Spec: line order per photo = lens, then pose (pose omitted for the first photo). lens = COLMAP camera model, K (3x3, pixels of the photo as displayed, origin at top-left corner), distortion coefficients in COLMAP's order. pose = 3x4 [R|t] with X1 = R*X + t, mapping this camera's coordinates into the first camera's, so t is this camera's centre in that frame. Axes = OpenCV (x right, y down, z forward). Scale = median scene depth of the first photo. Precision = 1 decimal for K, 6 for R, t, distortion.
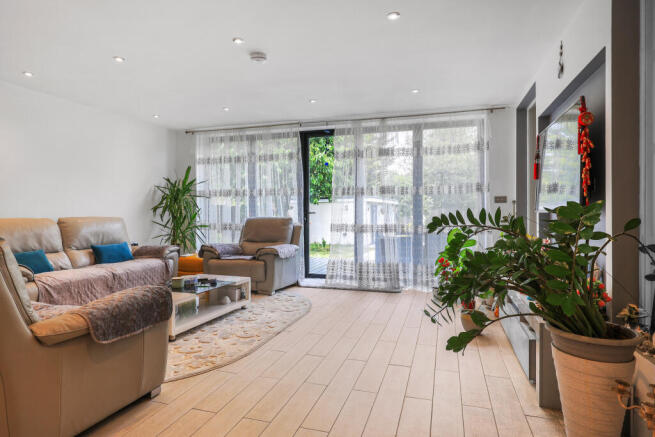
lens RADIAL K [[370.9, 0, 326.7], [0, 370.9, 215.6], [0, 0, 1]] dist [-0.002561, -0.000095]
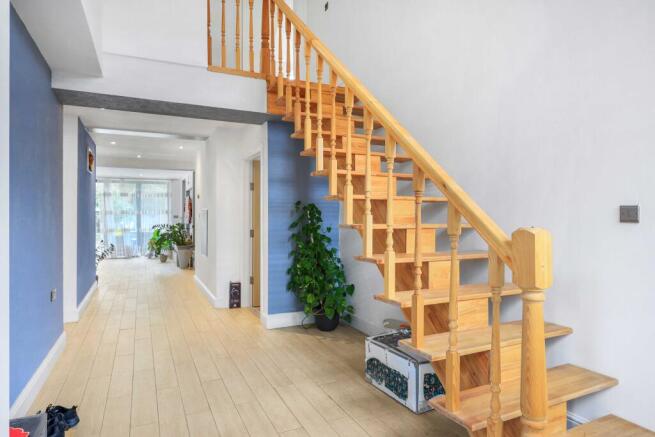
lens RADIAL K [[383.5, 0, 329.4], [0, 383.5, 212.0], [0, 0, 1]] dist [-0.001050, 0.001969]
pose [[0.724790, 0.002684, 0.688965, -0.547273], [0.008990, 0.999870, -0.013353, -0.032257], [-0.688912, 0.015871, 0.724672, -1.544498]]
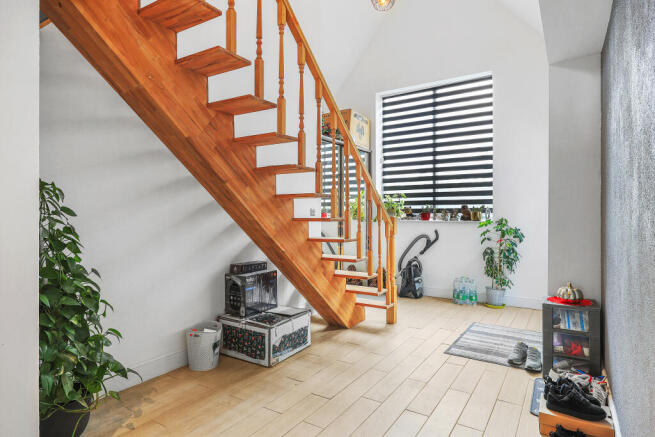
lens RADIAL K [[360.0, 0, 327.8], [0, 360.0, 216.9], [0, 0, 1]] dist [-0.000296, 0.000190]
pose [[-0.962901, -0.006459, 0.269779, -0.370416], [-0.003760, 0.999938, 0.010519, -0.031318], [-0.269830, 0.009115, -0.962865, -0.736909]]
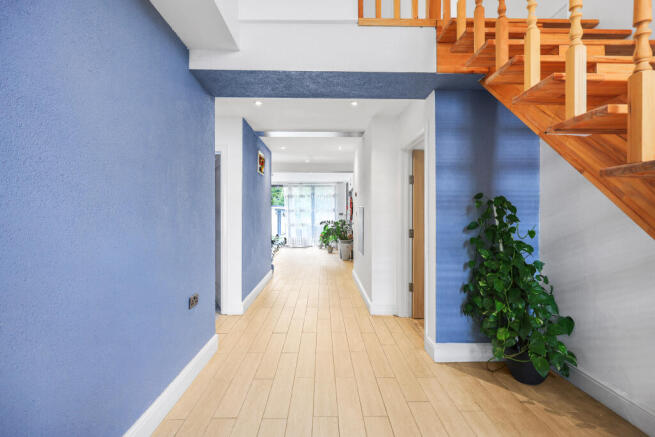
lens RADIAL K [[316.2, 0, 326.5], [0, 316.2, 212.6], [0, 0, 1]] dist [-0.004116, 0.000418]
pose [[0.949196, -0.002447, 0.314676, -0.418883], [0.005571, 0.999944, -0.009029, -0.033951], [-0.314636, 0.010323, 0.949156, -1.311106]]
